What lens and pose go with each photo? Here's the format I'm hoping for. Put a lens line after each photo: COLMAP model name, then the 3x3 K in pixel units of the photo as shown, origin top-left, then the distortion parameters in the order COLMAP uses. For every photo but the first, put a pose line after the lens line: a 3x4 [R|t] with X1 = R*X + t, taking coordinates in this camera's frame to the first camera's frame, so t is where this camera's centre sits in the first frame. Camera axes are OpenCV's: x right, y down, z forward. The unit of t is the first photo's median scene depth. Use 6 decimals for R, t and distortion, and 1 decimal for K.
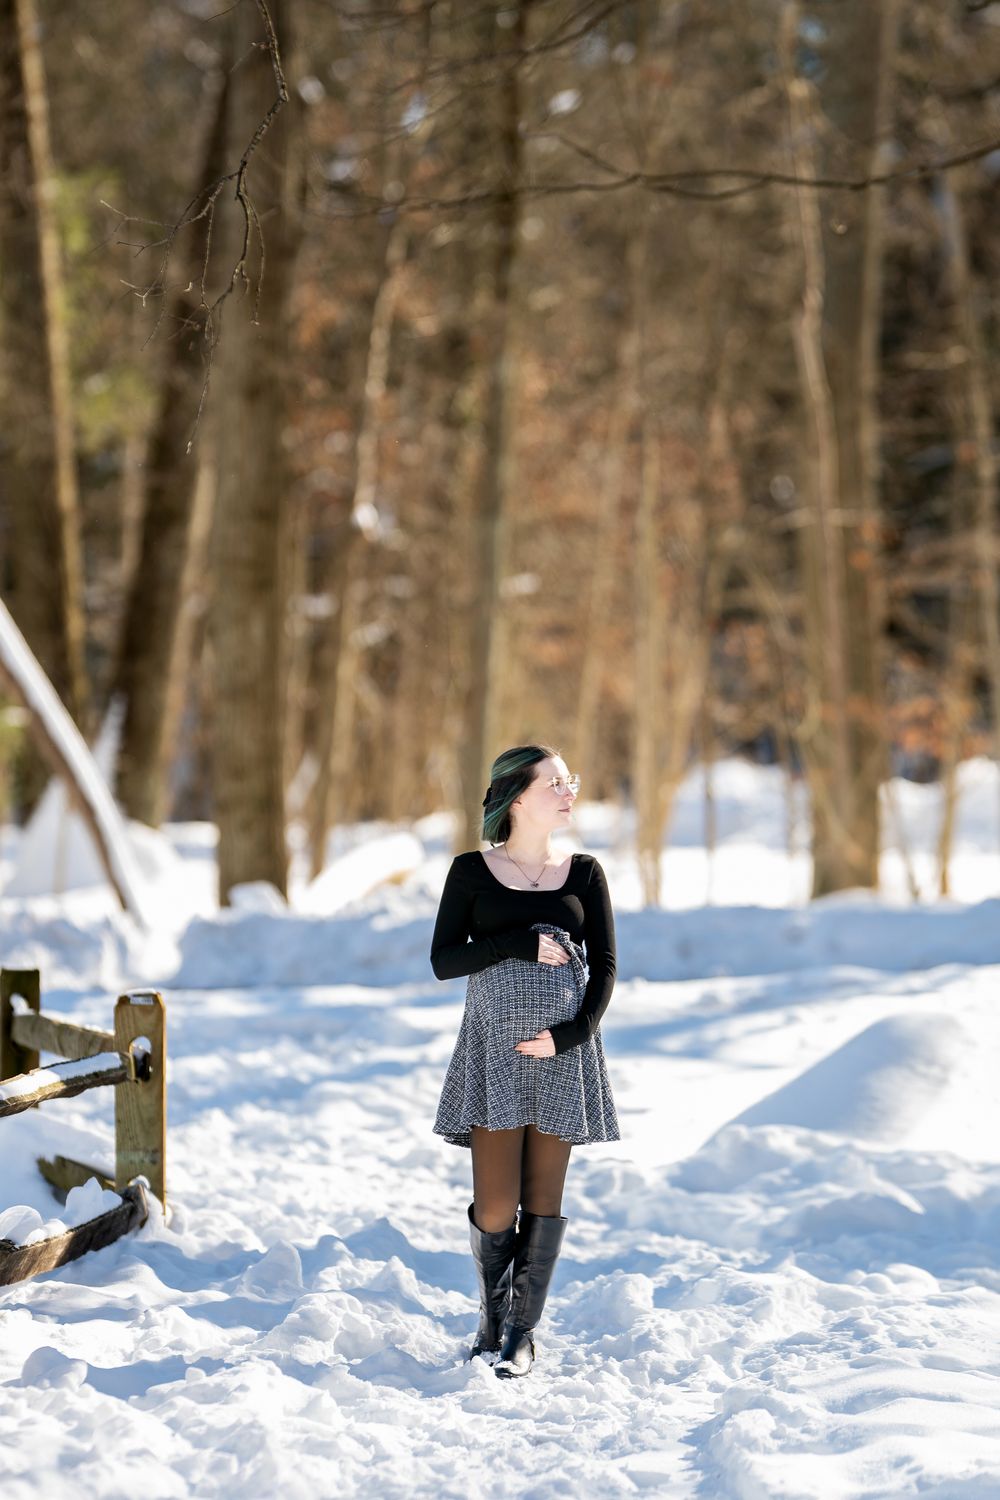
lens RADIAL K [[6626.2, 0, 500.0], [0, 6626.2, 750.0], [0, 0, 1]] dist [0.264077, 0.189983]
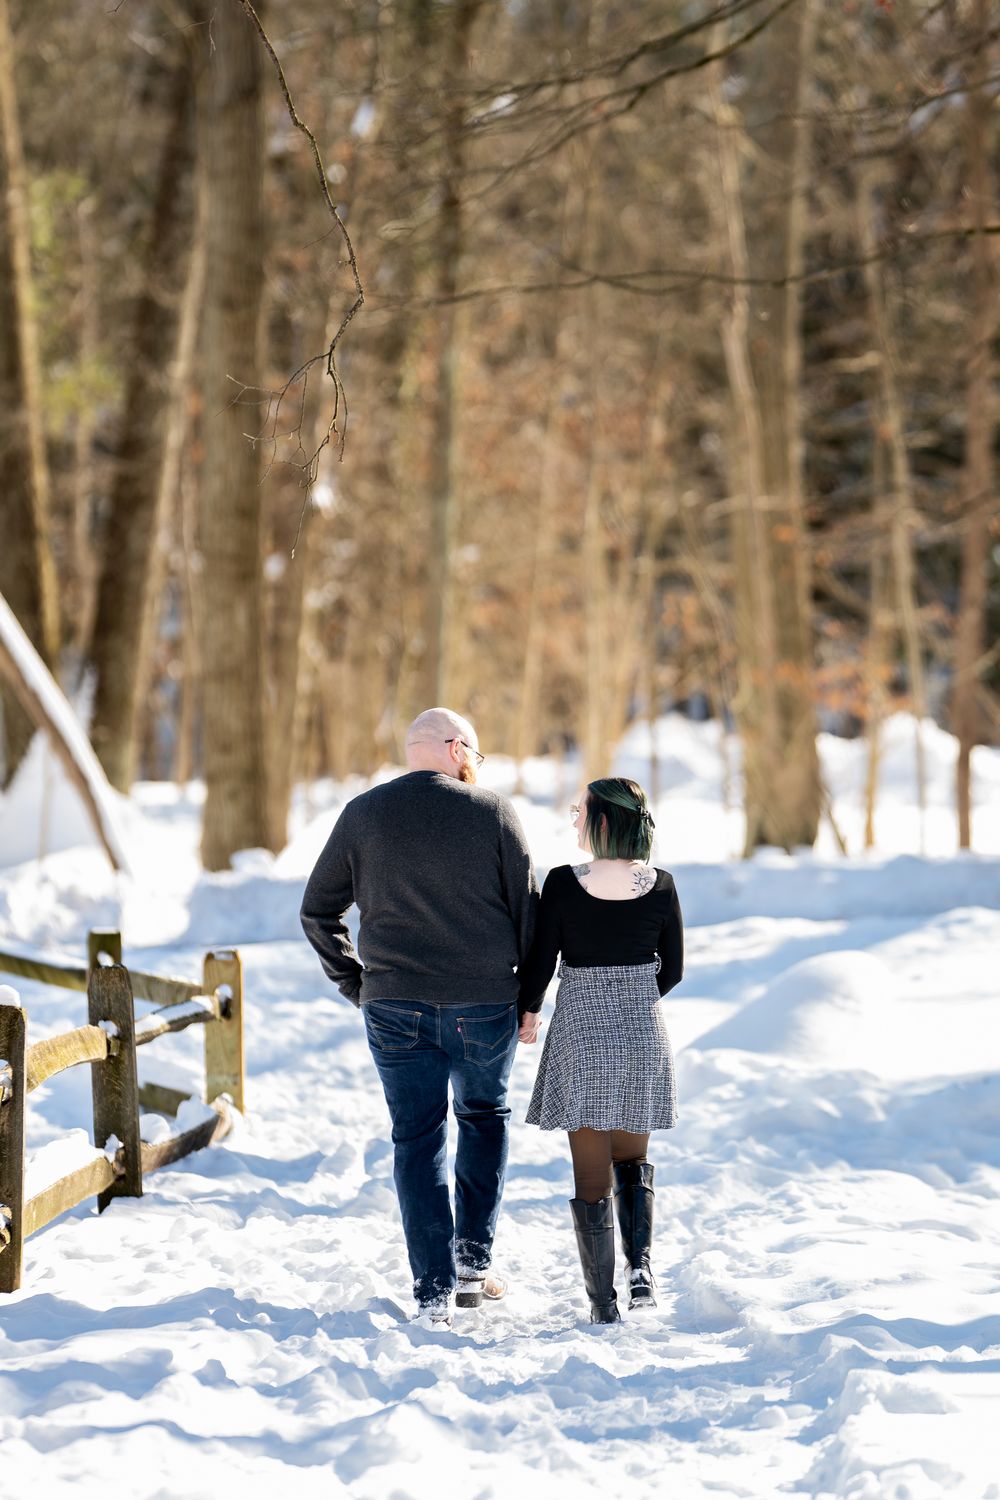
lens RADIAL K [[8199.2, 0, 500.0], [0, 8199.2, 750.0], [0, 0, 1]] dist [0.068621, 6.451321]
pose [[0.999740, -0.014037, 0.017956, -0.025974], [0.013778, 0.999800, 0.014492, -0.021568], [-0.018156, -0.014241, 0.999734, -0.516089]]
